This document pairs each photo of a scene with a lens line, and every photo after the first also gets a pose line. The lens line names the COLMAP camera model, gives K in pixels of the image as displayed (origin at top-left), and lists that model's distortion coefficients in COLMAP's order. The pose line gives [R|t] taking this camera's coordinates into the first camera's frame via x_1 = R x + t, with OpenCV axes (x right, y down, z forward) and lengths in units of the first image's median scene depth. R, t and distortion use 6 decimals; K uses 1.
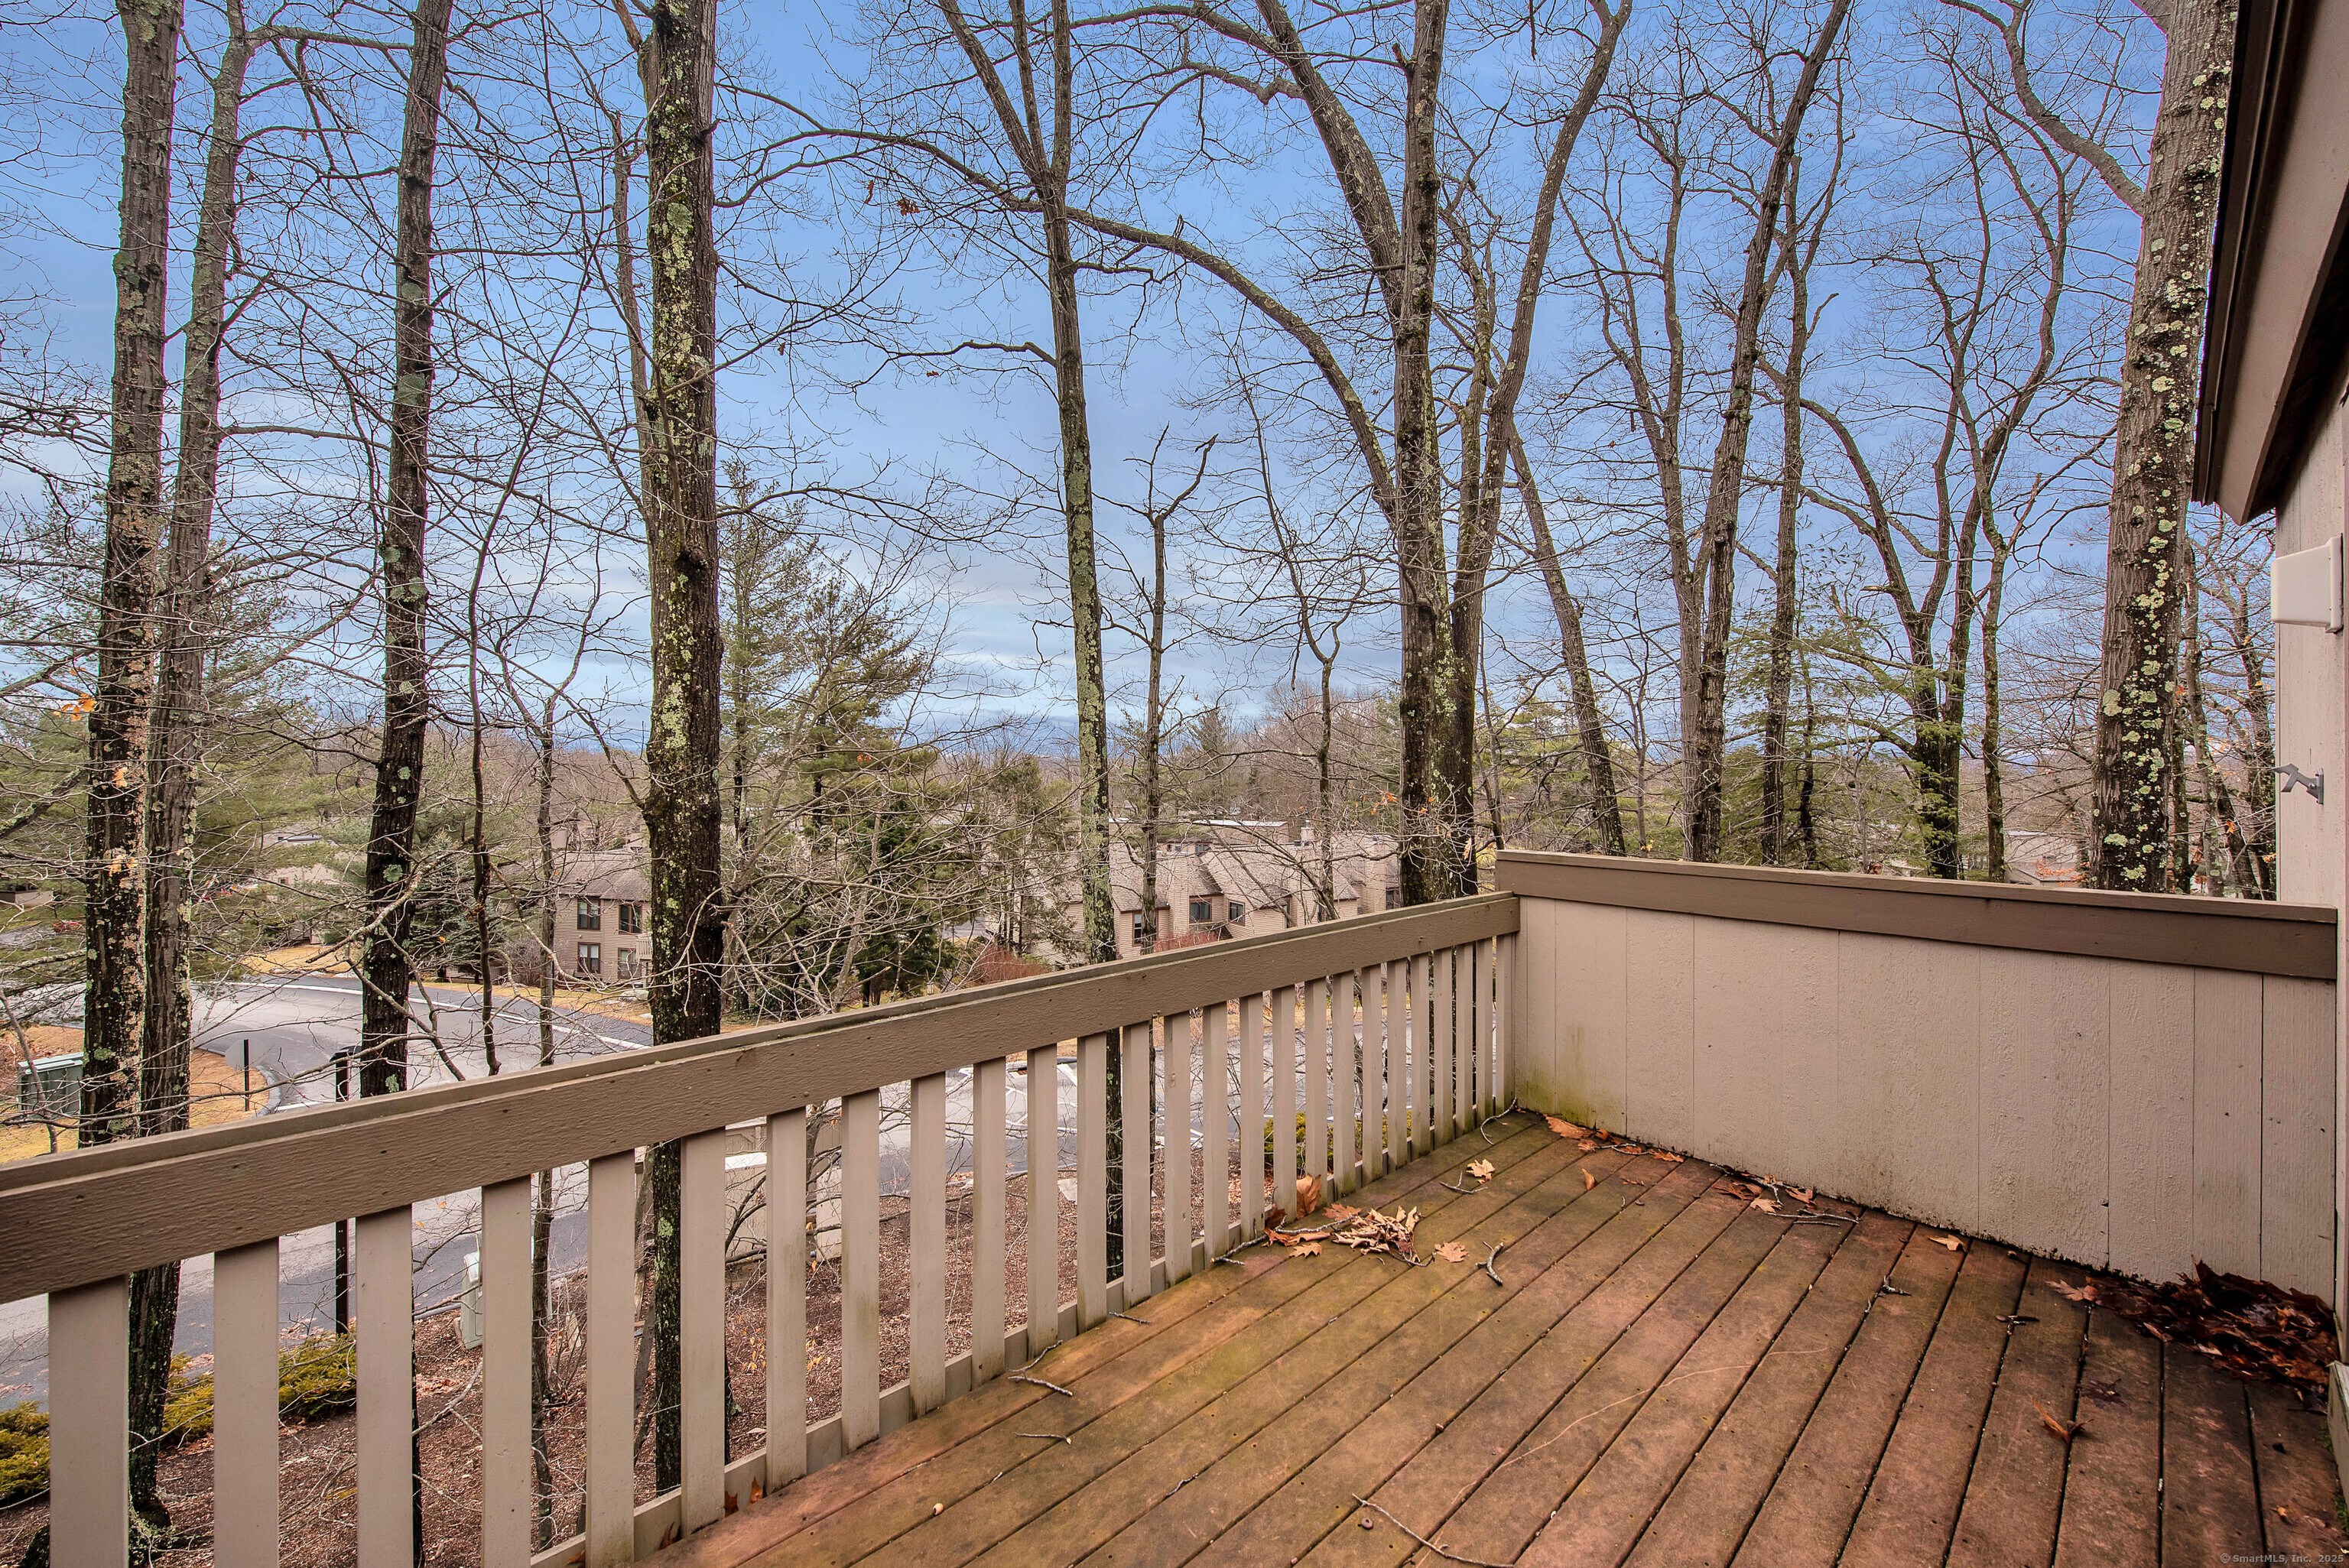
lens RADIAL K [[944.7, 0, 1168.7], [0, 944.7, 769.6], [0, 0, 1]] dist [-0.015801, -0.001939]
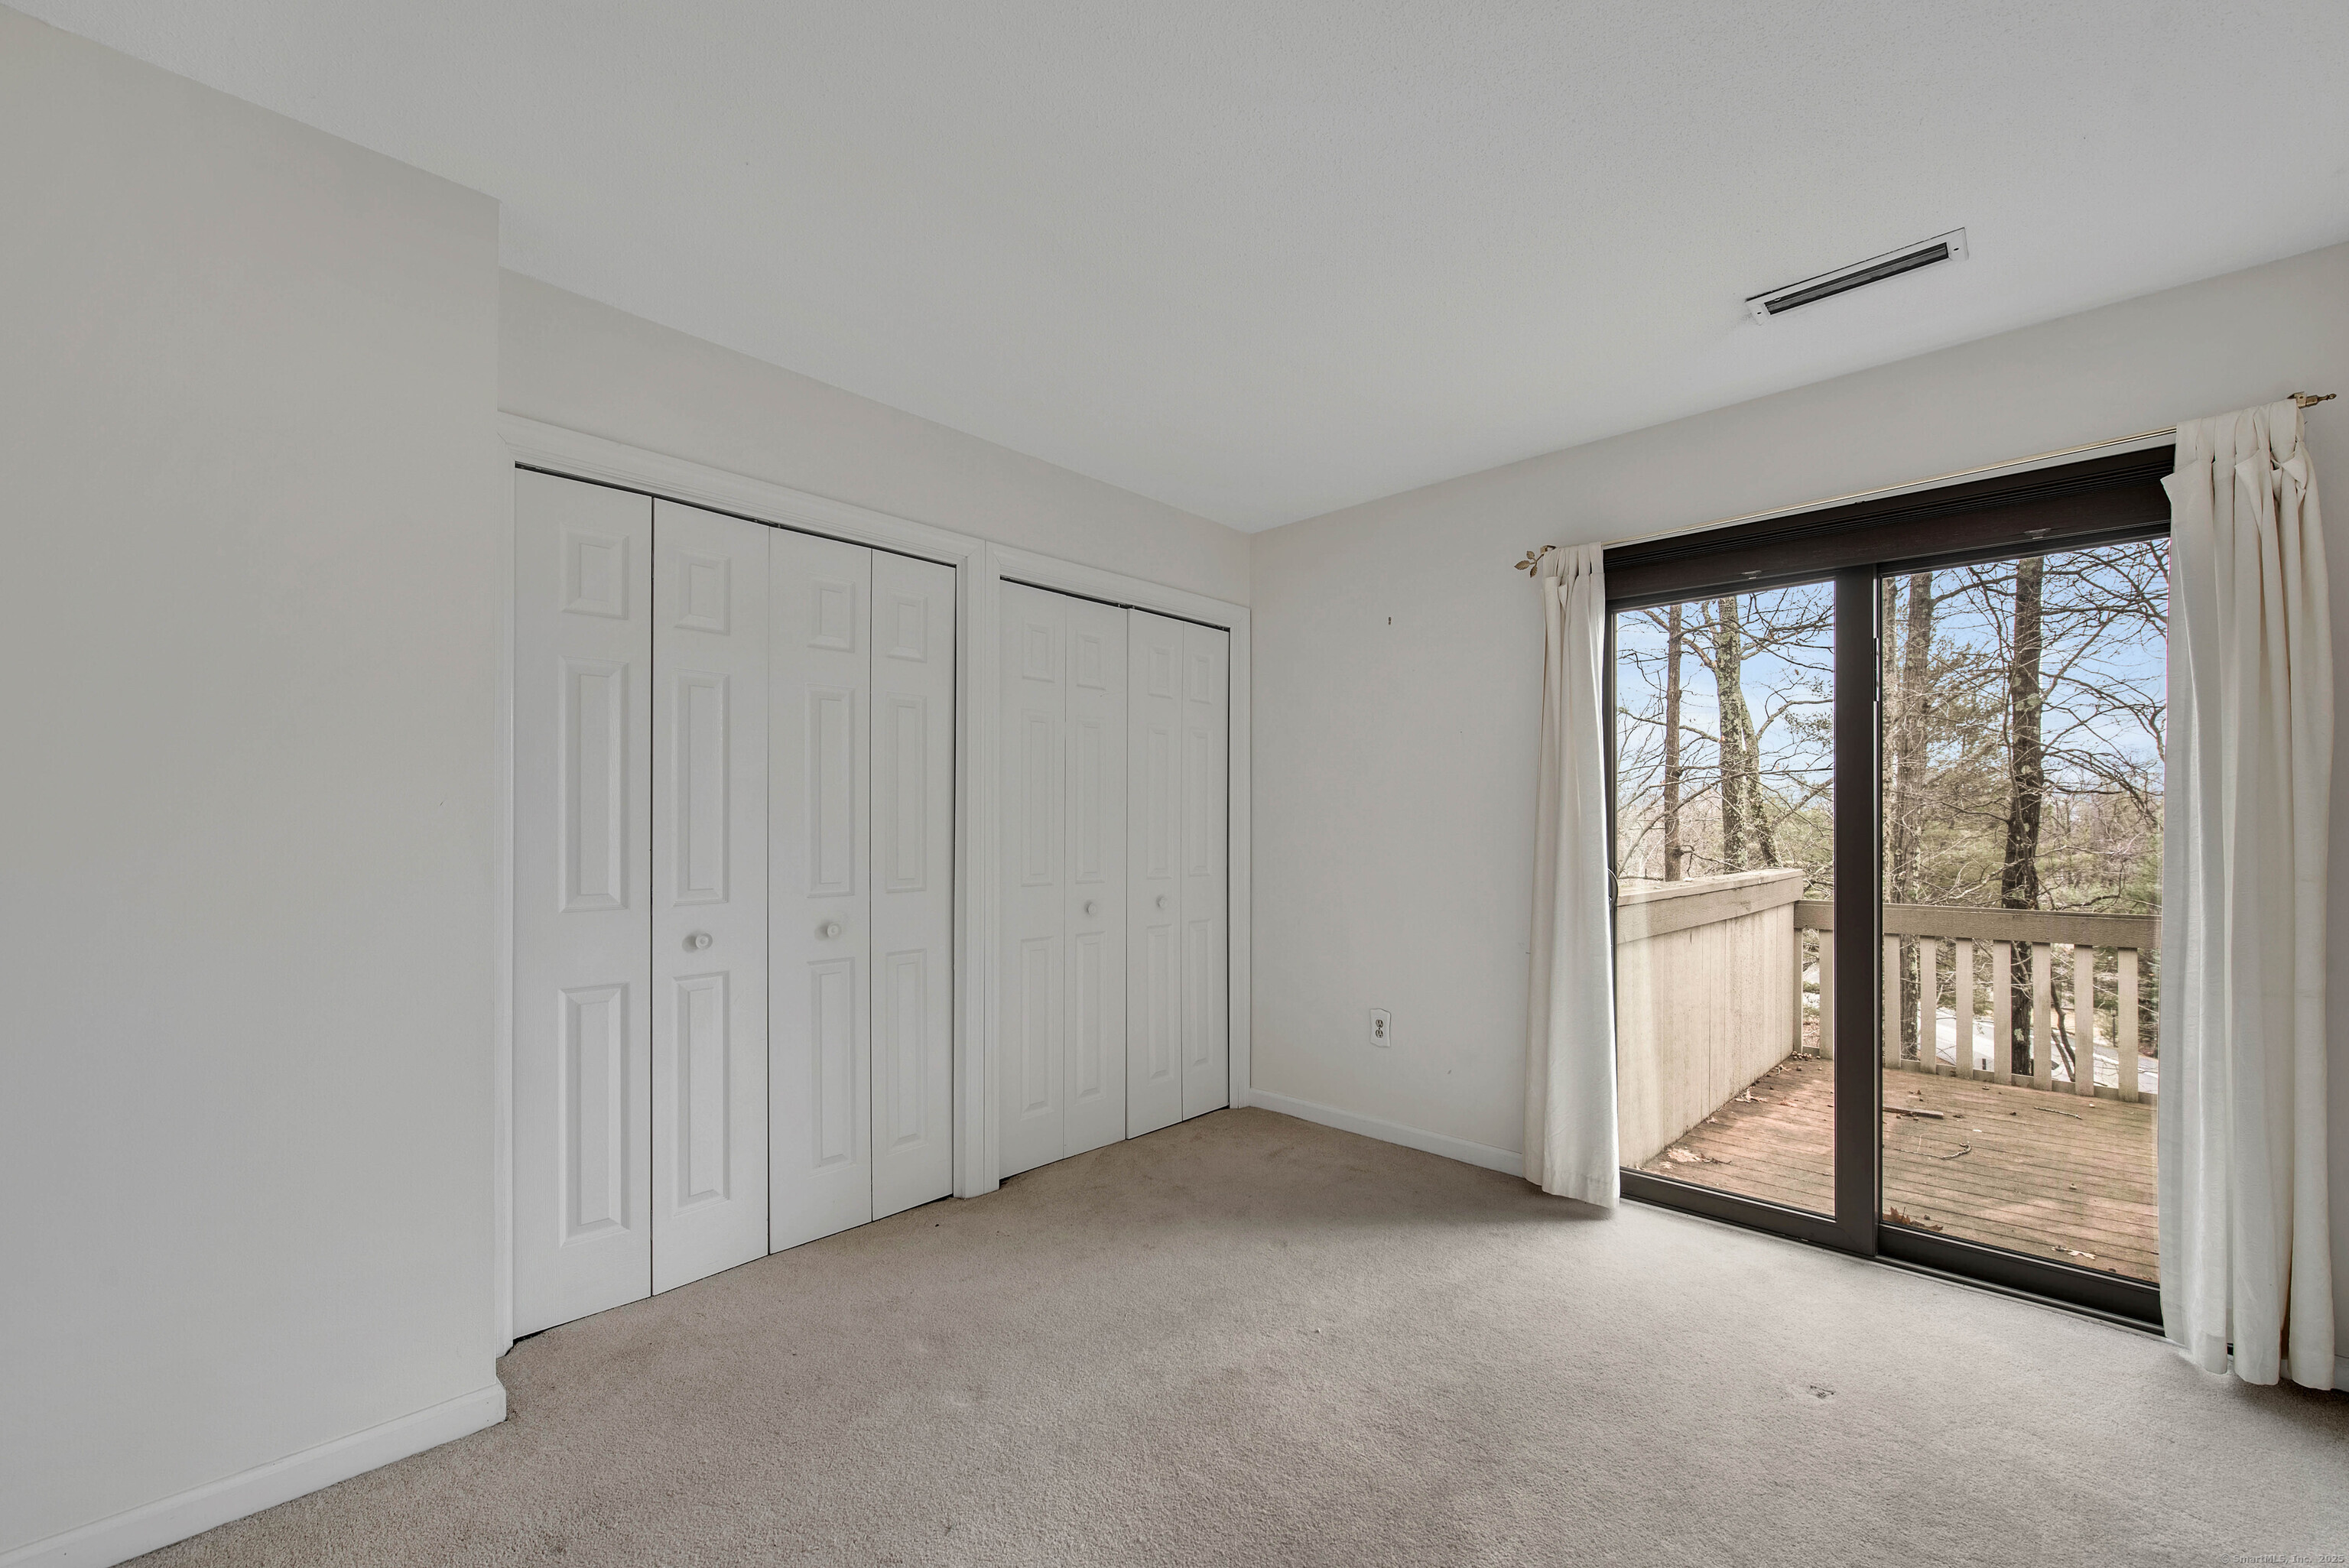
lens RADIAL K [[944.7, 0, 1176.6], [0, 944.7, 807.2], [0, 0, 1]] dist [-0.015801, -0.001939]
pose [[0.048338, -0.022109, -0.998586, 0.583953], [-0.009855, 0.999696, -0.022610, 0.017562], [0.998782, 0.010935, 0.048106, -0.409857]]
